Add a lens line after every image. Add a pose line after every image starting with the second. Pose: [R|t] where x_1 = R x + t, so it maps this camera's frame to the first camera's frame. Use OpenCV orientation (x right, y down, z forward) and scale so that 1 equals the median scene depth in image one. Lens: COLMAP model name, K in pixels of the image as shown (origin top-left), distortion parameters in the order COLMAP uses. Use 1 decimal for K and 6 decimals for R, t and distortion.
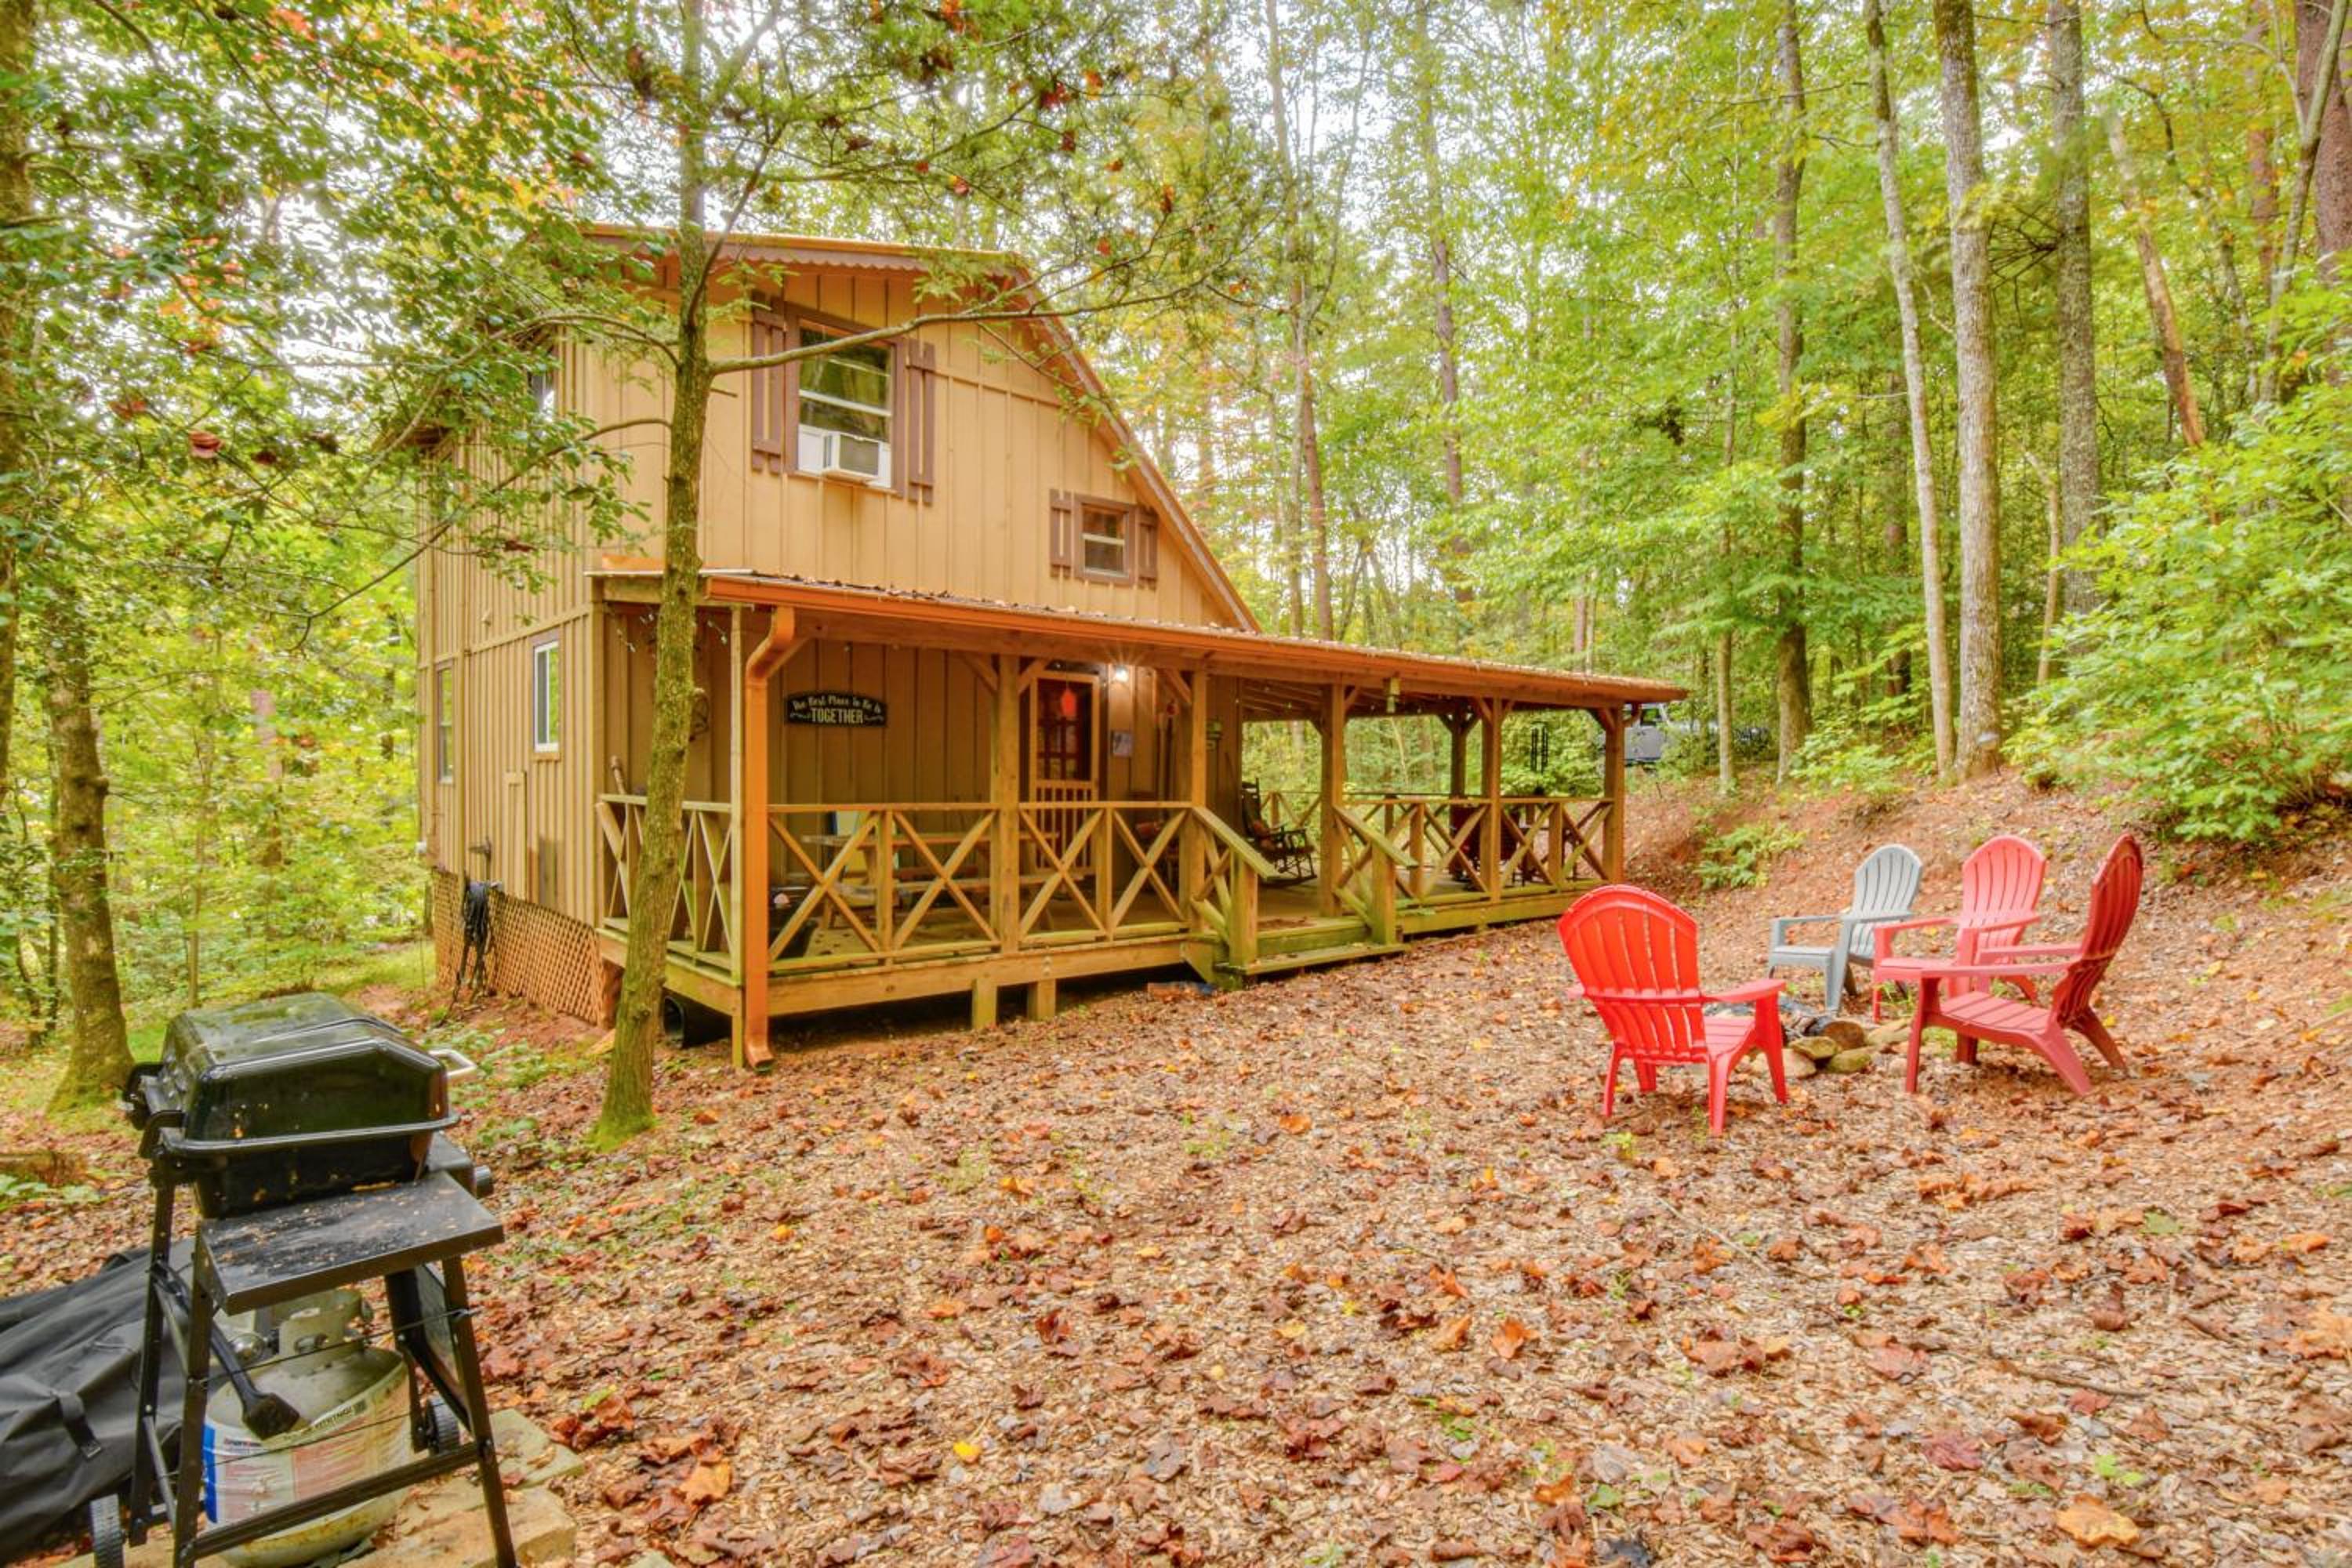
lens RADIAL K [[1209.9, 0, 1176.0], [0, 1209.9, 784.0], [0, 0, 1]] dist [-0.000271, -0.000222]
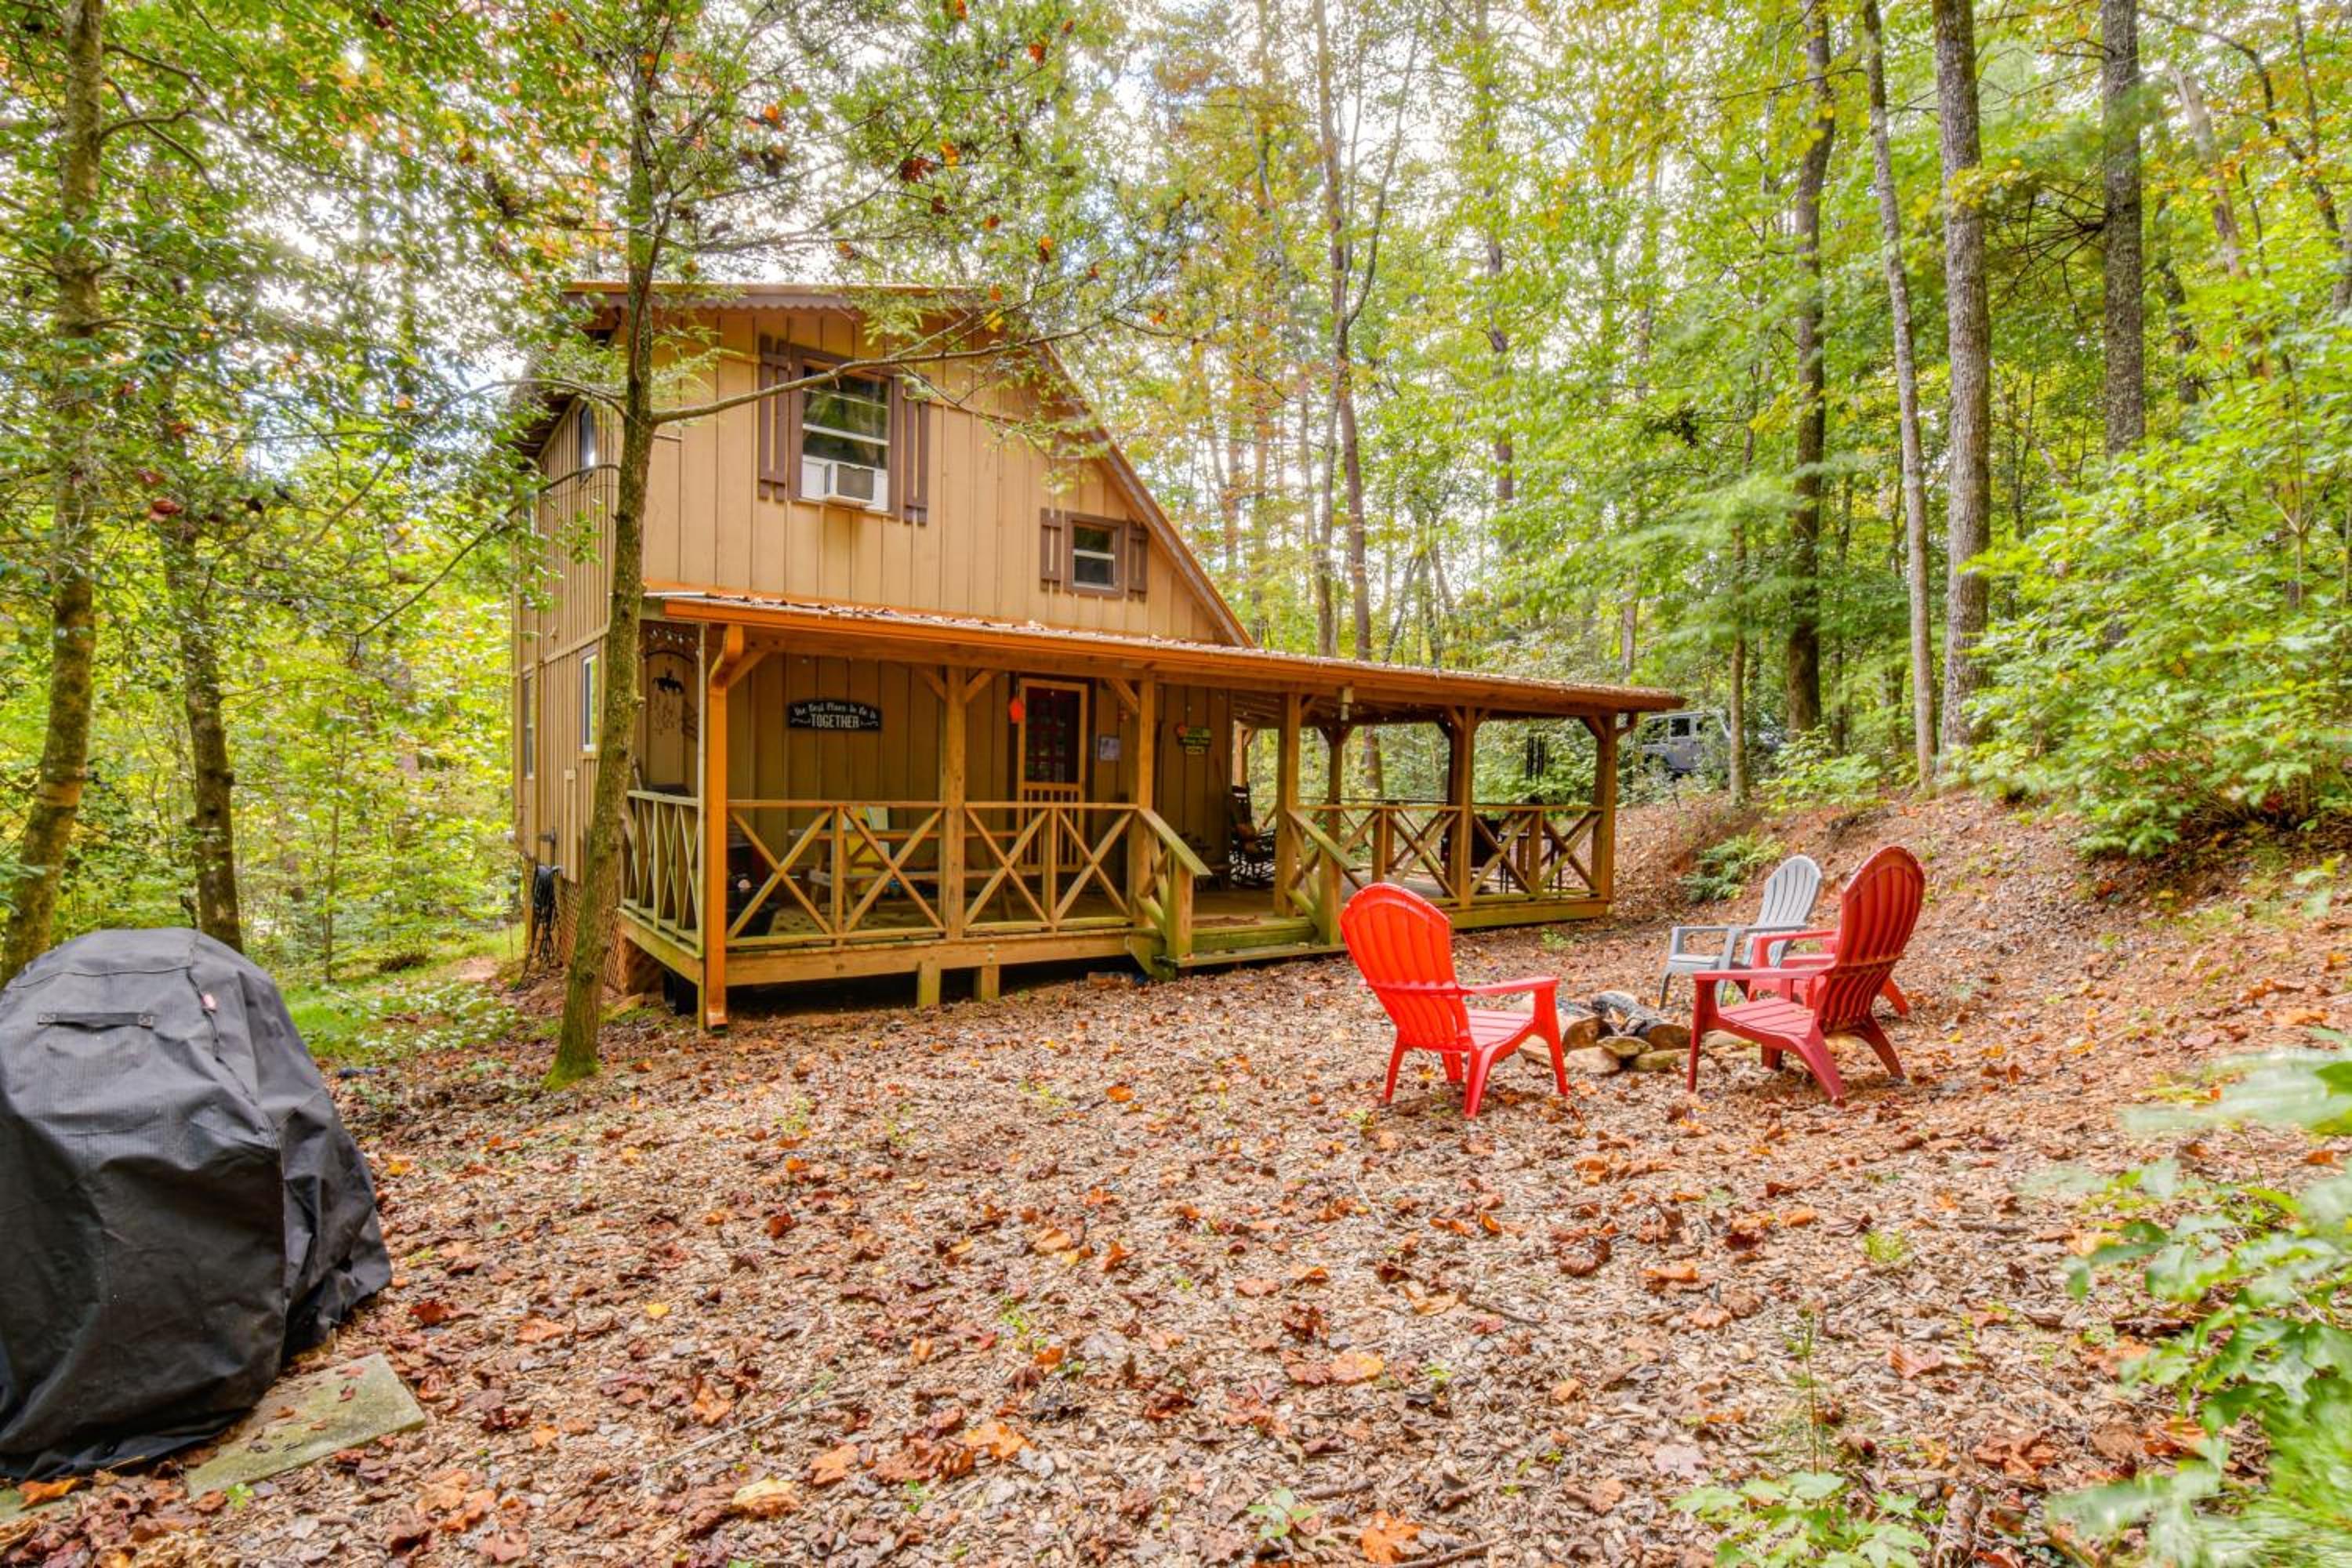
lens RADIAL K [[1179.3, 0, 1063.0], [0, 1179.3, 805.5], [0, 0, 1]] dist [-0.002576, -0.001087]
pose [[0.989325, 0.014965, -0.144956, 0.107133], [-0.012809, 0.999793, 0.015795, 0.000706], [0.145162, -0.013770, 0.989312, -0.036019]]
